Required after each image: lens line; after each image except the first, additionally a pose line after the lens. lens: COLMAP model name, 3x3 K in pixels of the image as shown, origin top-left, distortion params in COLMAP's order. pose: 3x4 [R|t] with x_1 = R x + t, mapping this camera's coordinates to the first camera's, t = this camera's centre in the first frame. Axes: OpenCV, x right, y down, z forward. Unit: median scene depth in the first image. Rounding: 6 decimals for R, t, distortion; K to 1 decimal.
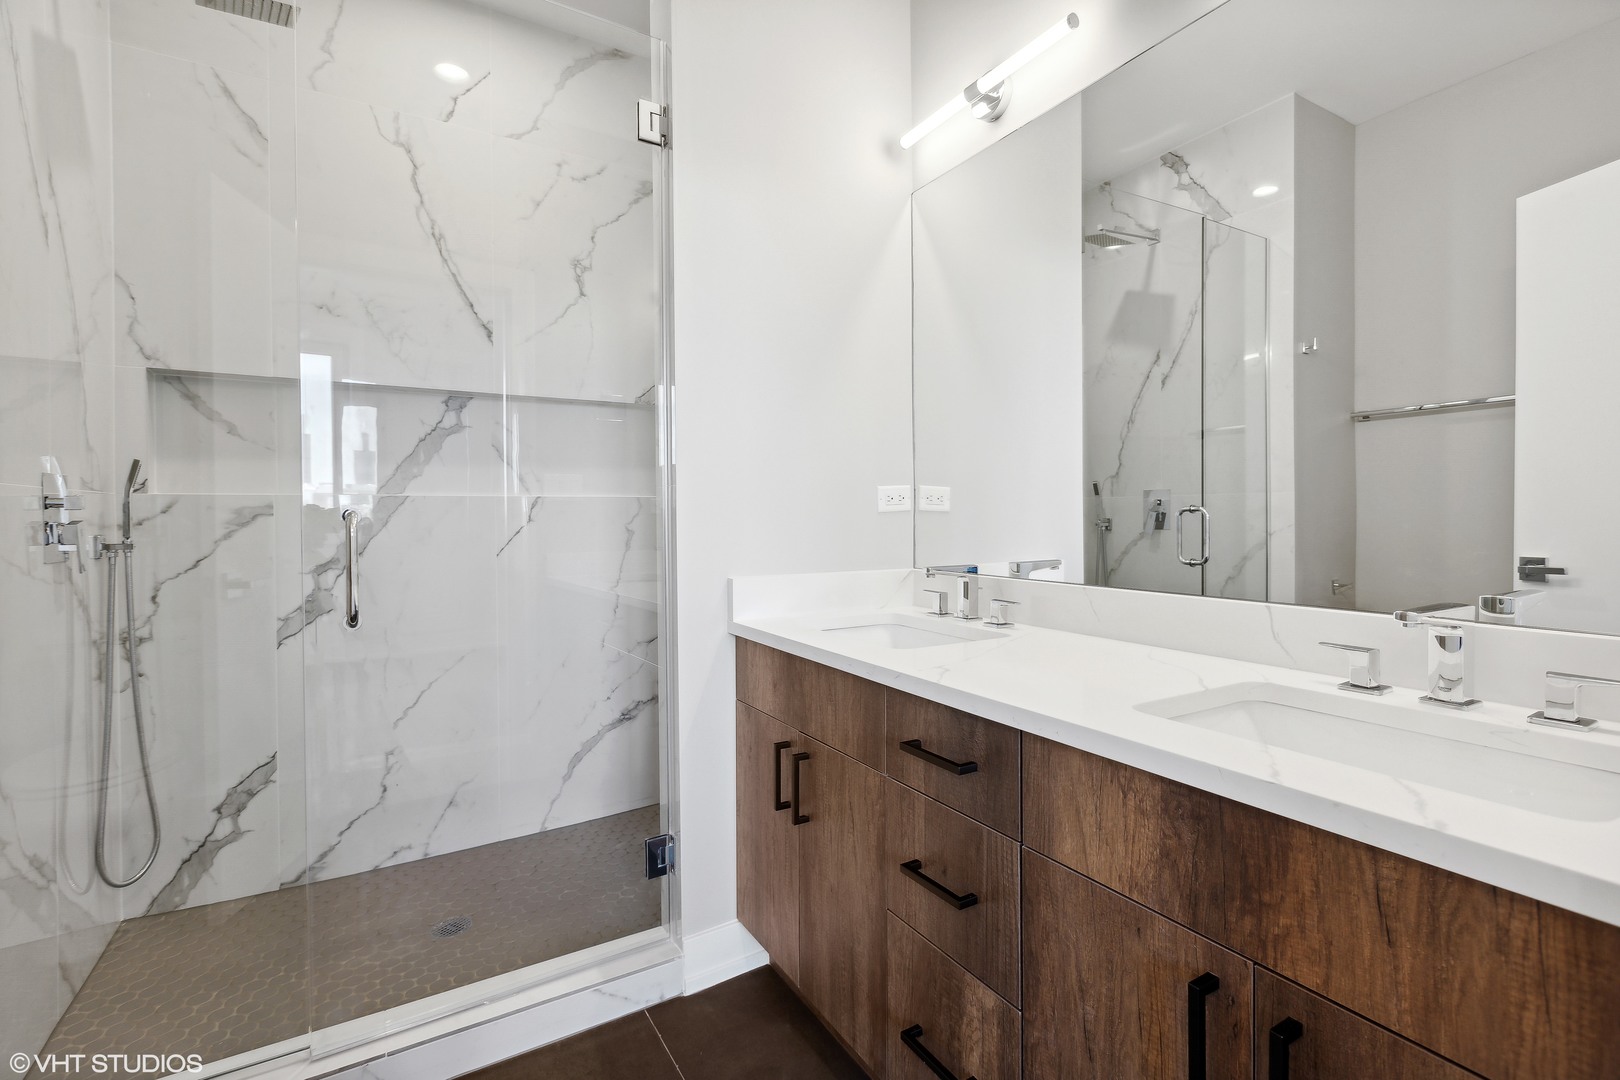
lens RADIAL K [[736.3, 0, 808.2], [0, 736.3, 530.2], [0, 0, 1]] dist [0.000755, -0.000433]
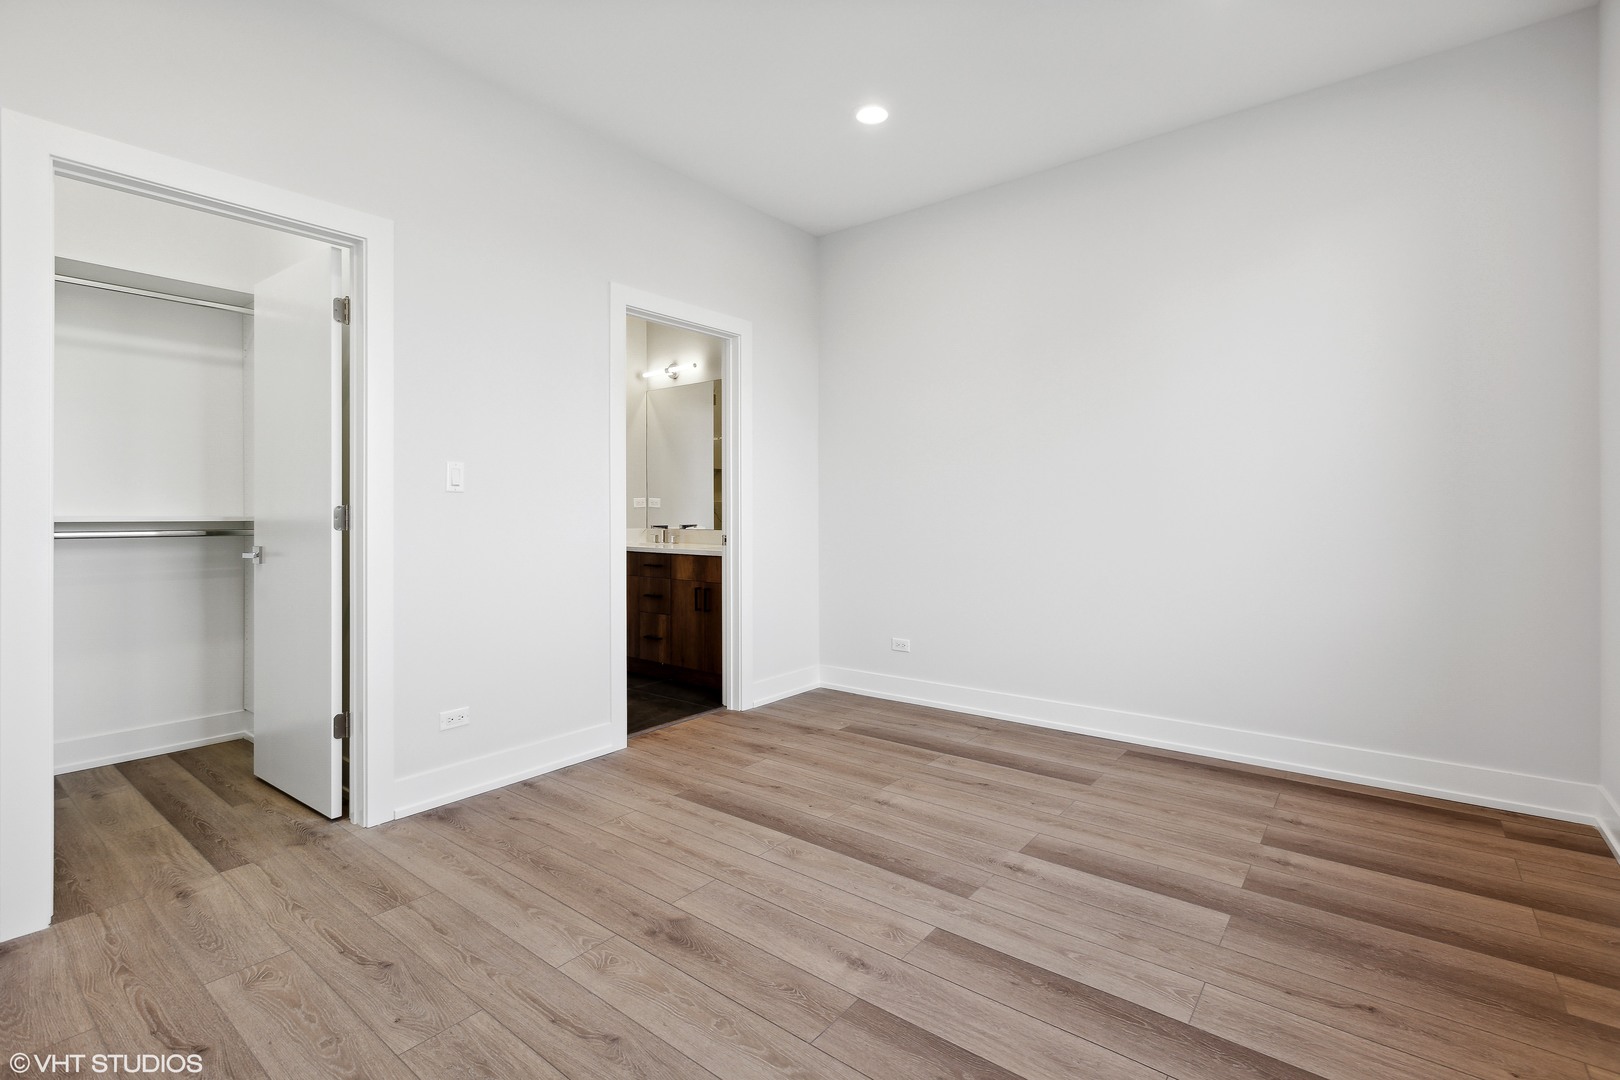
lens RADIAL K [[736.3, 0, 810.7], [0, 736.3, 529.3], [0, 0, 1]] dist [0.000755, -0.000433]
pose [[0.934246, 0.003891, 0.356607, -0.302908], [-0.003745, 0.999992, -0.001100, 0.065015], [-0.356609, -0.000308, 0.934254, -2.043682]]
